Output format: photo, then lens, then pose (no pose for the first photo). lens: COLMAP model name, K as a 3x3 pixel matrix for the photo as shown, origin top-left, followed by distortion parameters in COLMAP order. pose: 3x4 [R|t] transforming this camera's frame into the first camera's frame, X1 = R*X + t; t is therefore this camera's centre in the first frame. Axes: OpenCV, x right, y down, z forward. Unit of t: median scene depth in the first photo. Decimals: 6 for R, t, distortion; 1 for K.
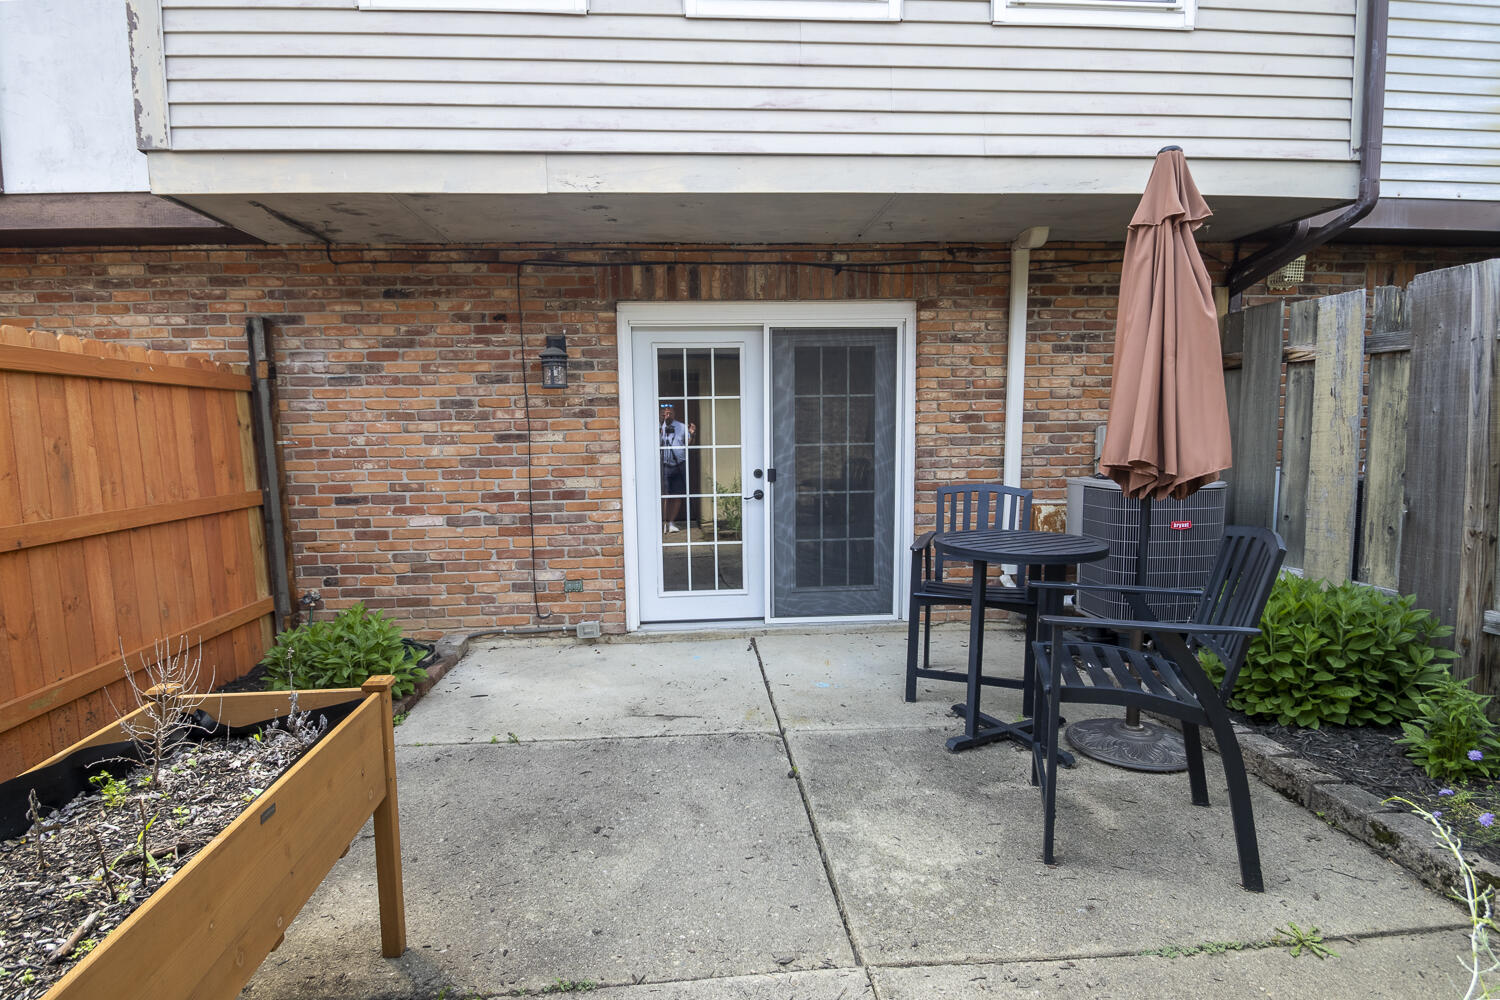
lens RADIAL K [[728.2, 0, 729.7], [0, 728.2, 502.7], [0, 0, 1]] dist [0.002432, -0.013353]
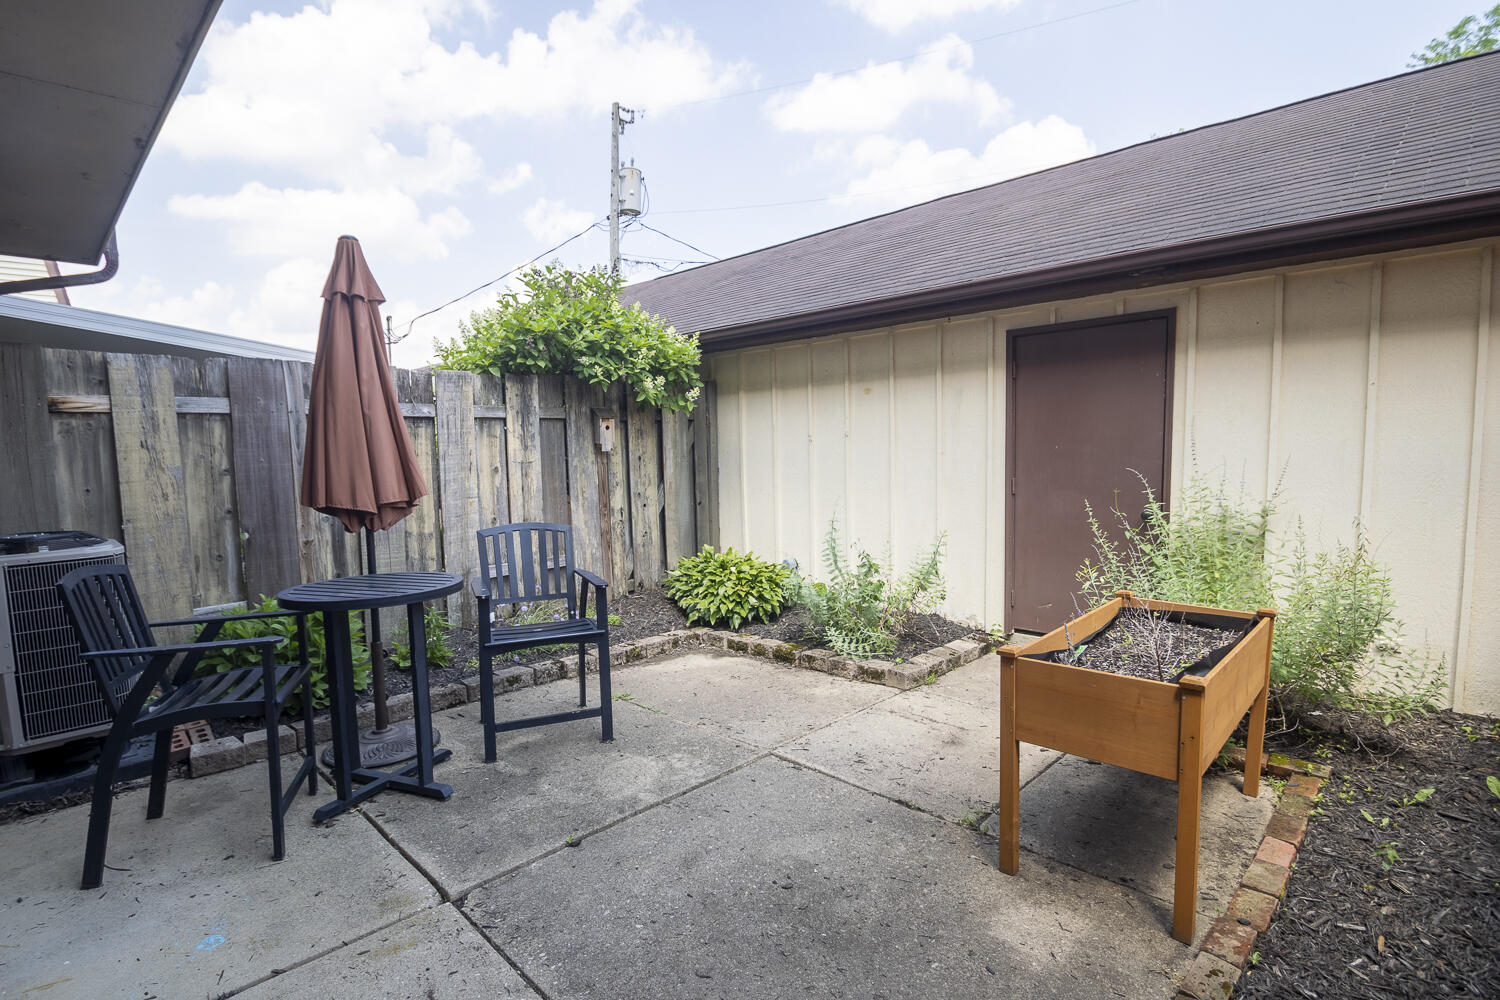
lens RADIAL K [[728.2, 0, 729.7], [0, 728.2, 502.7], [0, 0, 1]] dist [0.002432, -0.013353]
pose [[-0.639472, -0.026263, 0.768366, -0.658388], [0.112450, 0.985473, 0.127269, -0.127501], [-0.760546, 0.167788, -0.627229, 1.226409]]
